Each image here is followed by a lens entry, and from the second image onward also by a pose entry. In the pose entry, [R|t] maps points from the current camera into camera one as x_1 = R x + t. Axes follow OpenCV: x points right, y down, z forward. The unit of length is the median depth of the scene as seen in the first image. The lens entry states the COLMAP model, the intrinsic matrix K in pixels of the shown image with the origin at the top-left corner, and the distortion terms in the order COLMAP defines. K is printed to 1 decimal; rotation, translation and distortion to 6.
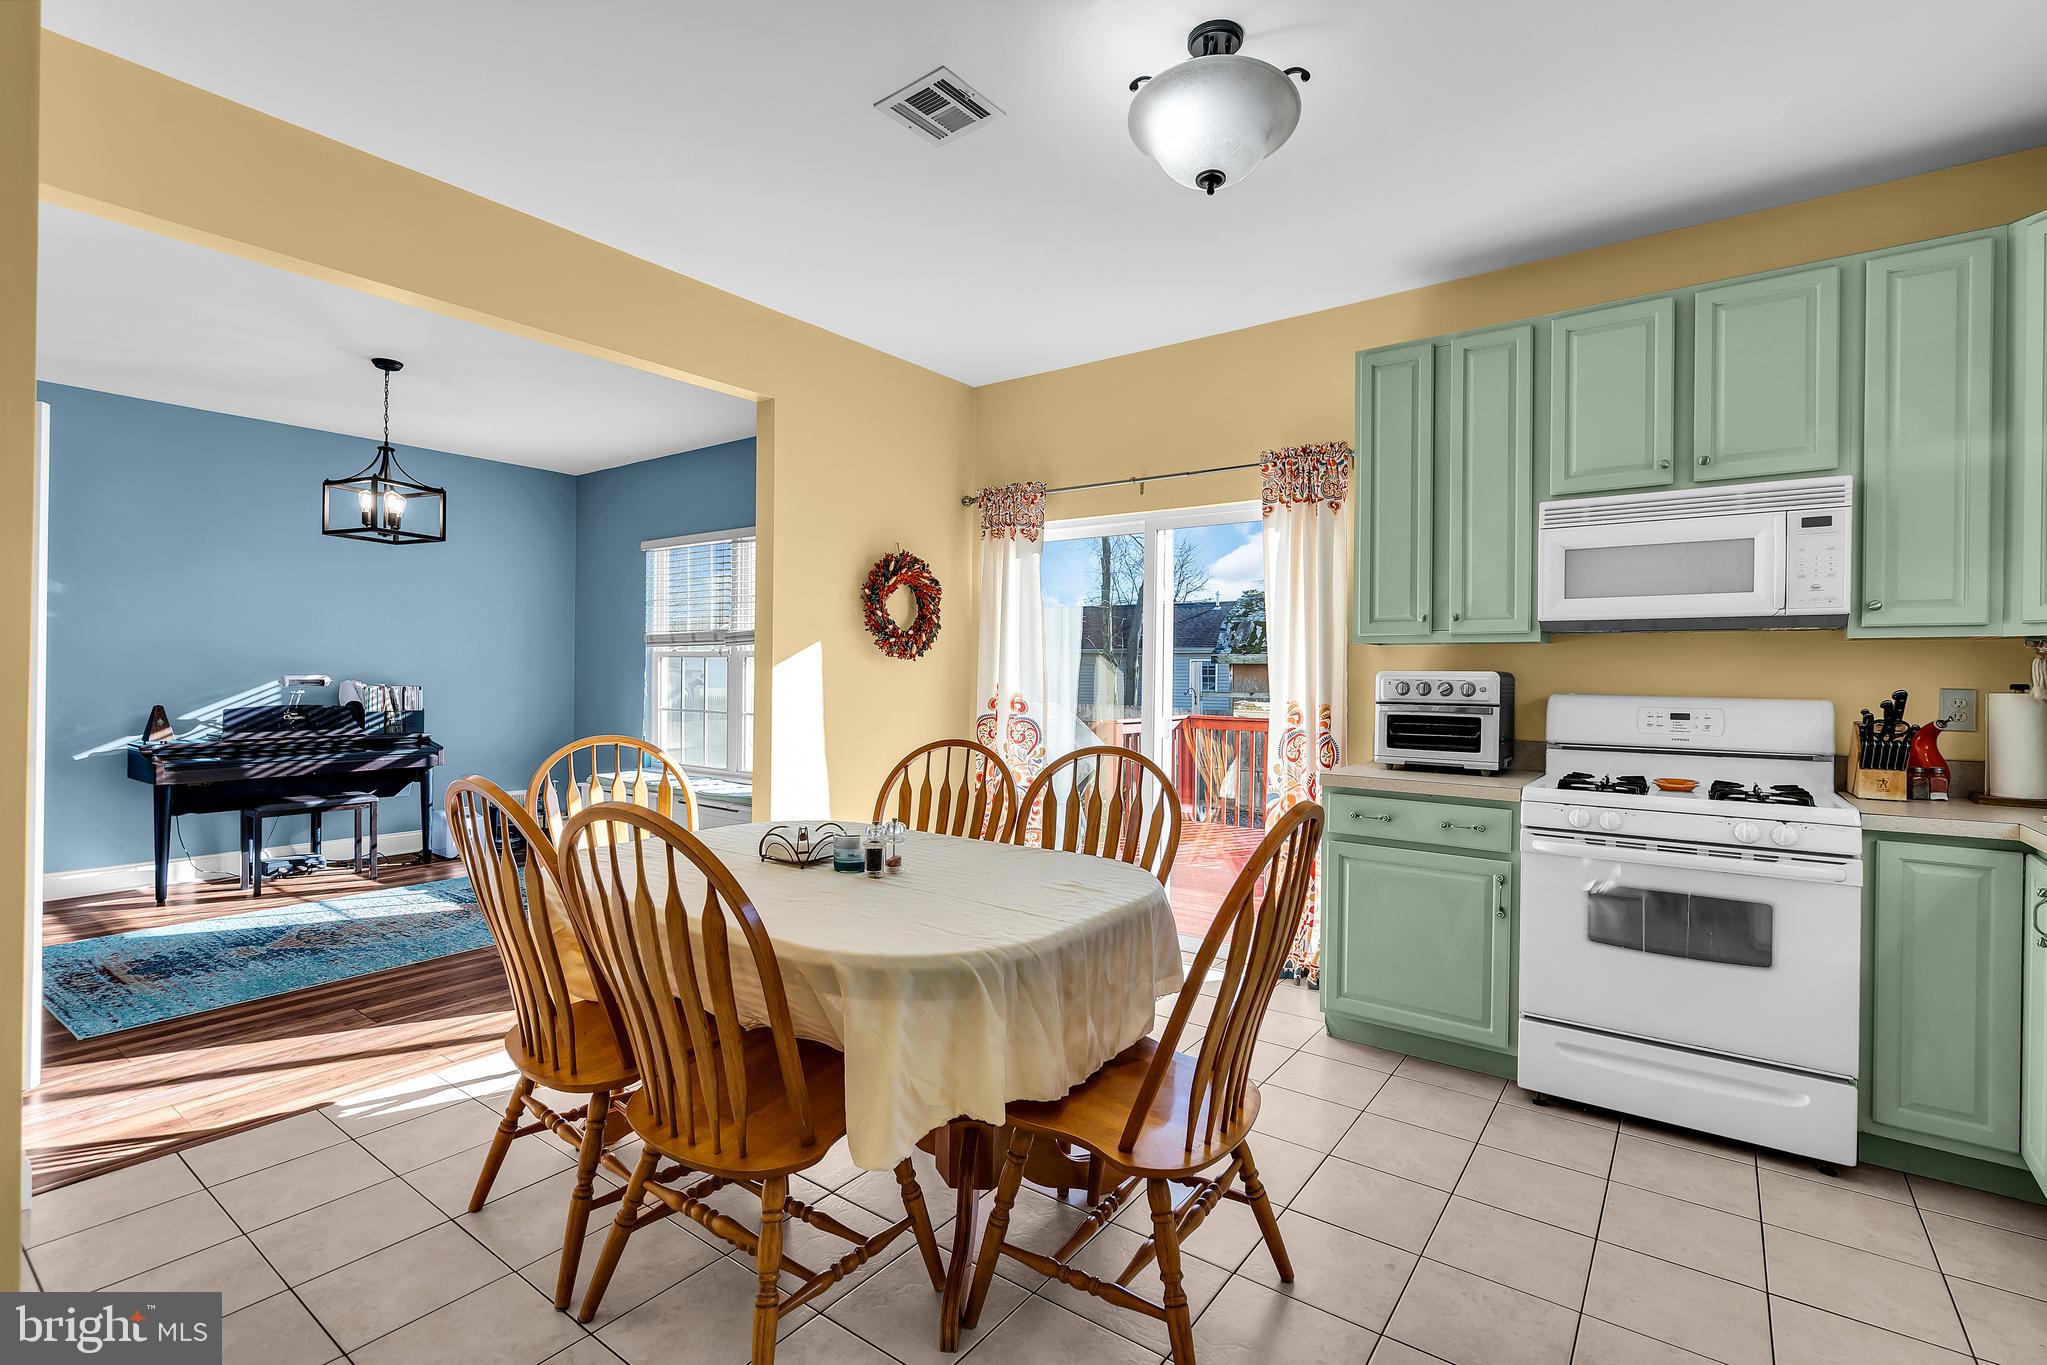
lens RADIAL K [[935.2, 0, 1024.6], [0, 935.2, 678.8], [0, 0, 1]] dist [0.001587, -0.000022]
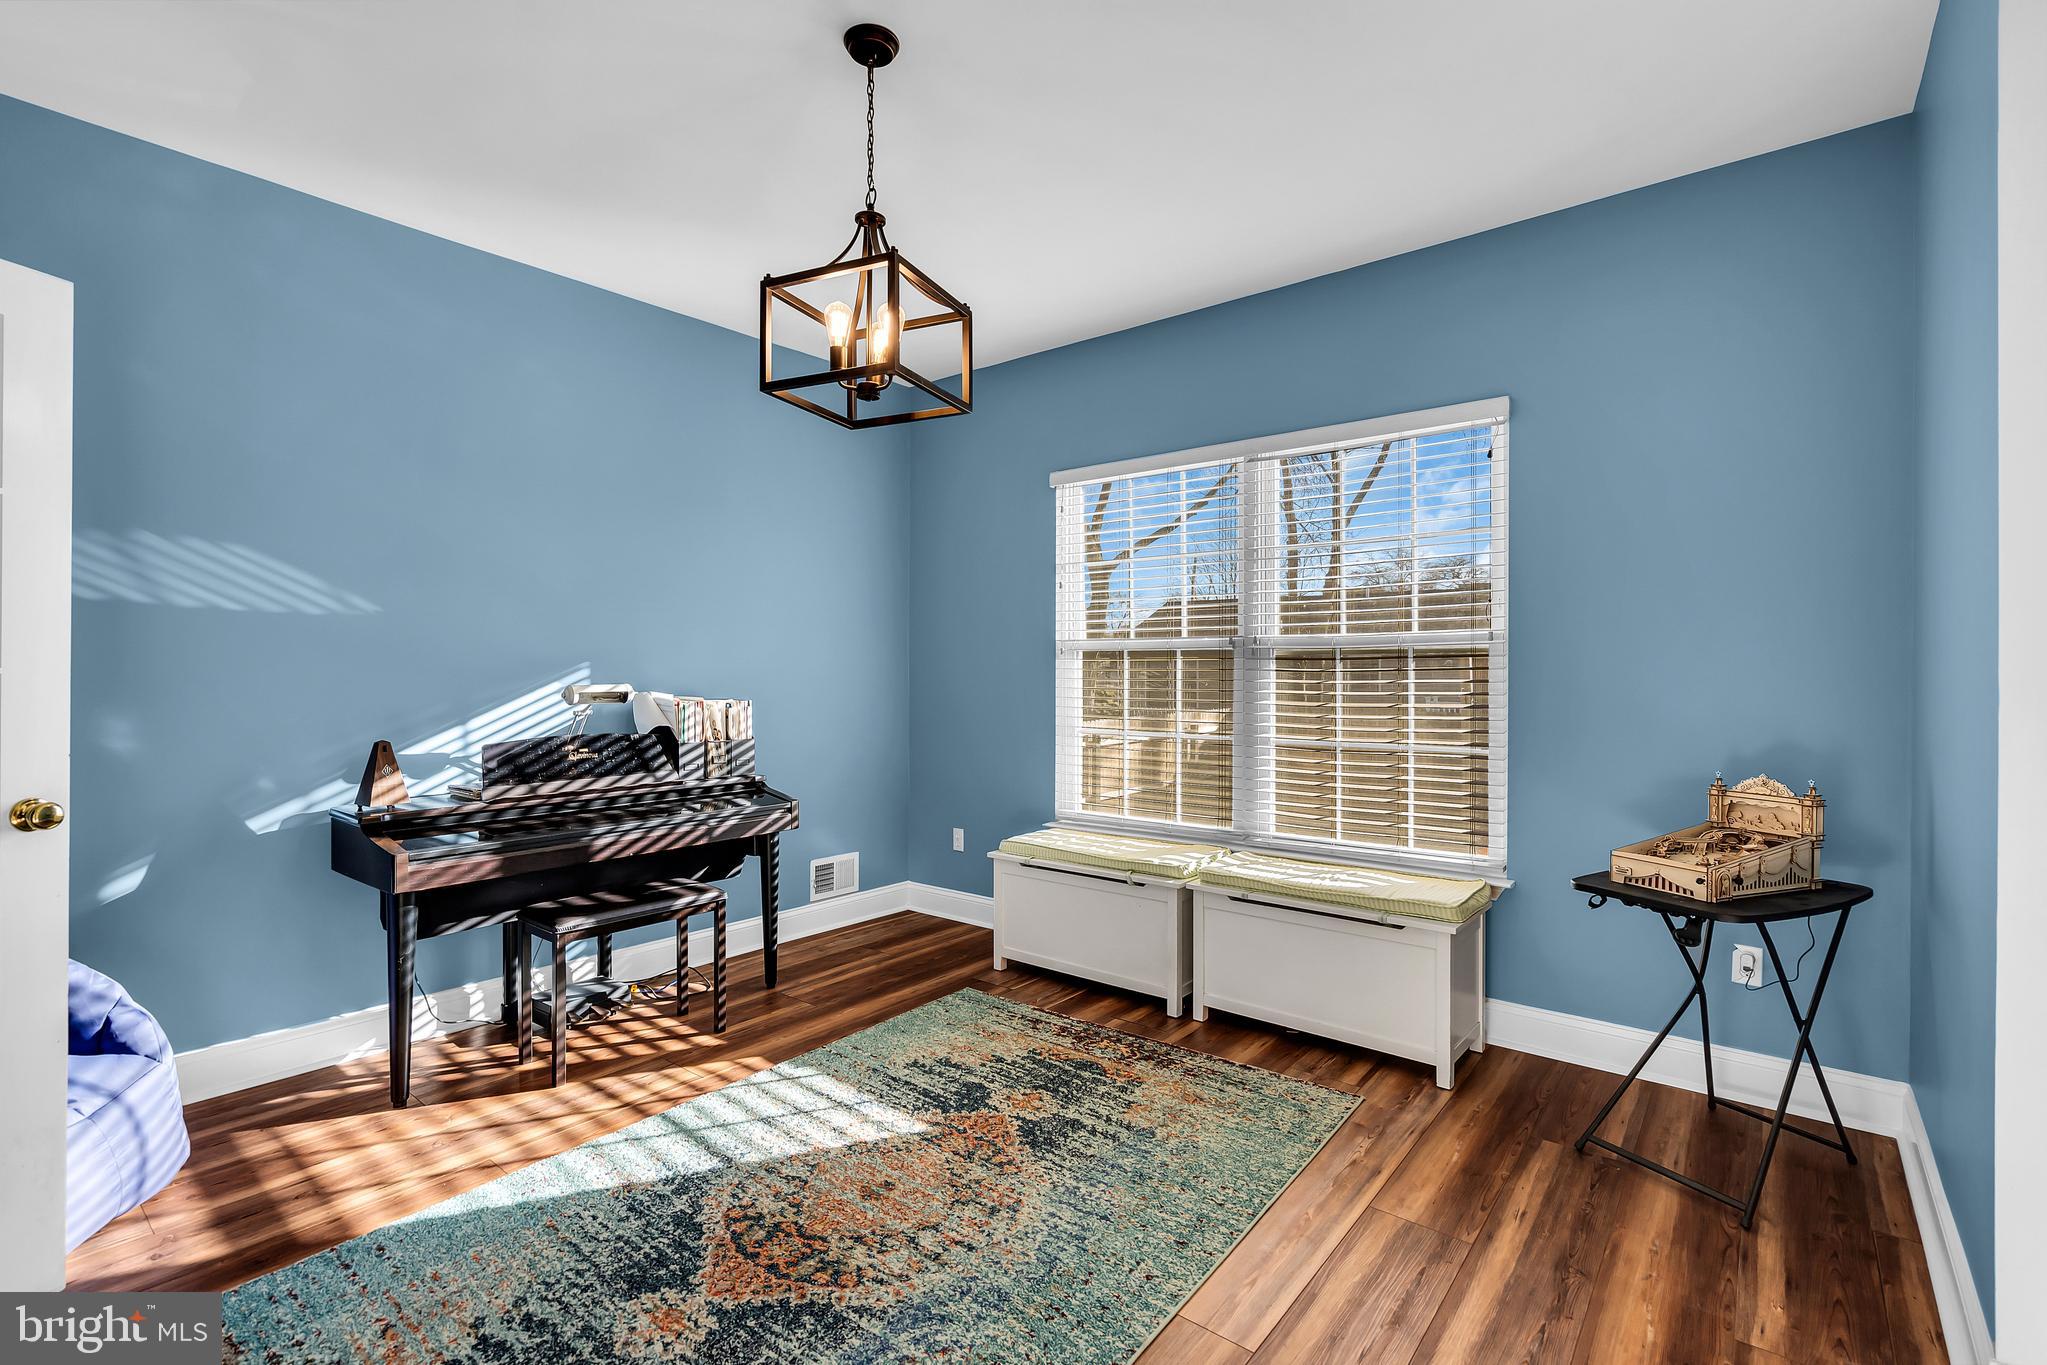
lens RADIAL K [[935.2, 0, 1014.6], [0, 935.2, 681.2], [0, 0, 1]] dist [0.001587, -0.000022]
pose [[0.998963, -0.000577, -0.045528, -0.453842], [0.000568, 1.000000, -0.000224, -0.003572], [0.045529, 0.000197, 0.998963, 0.400636]]
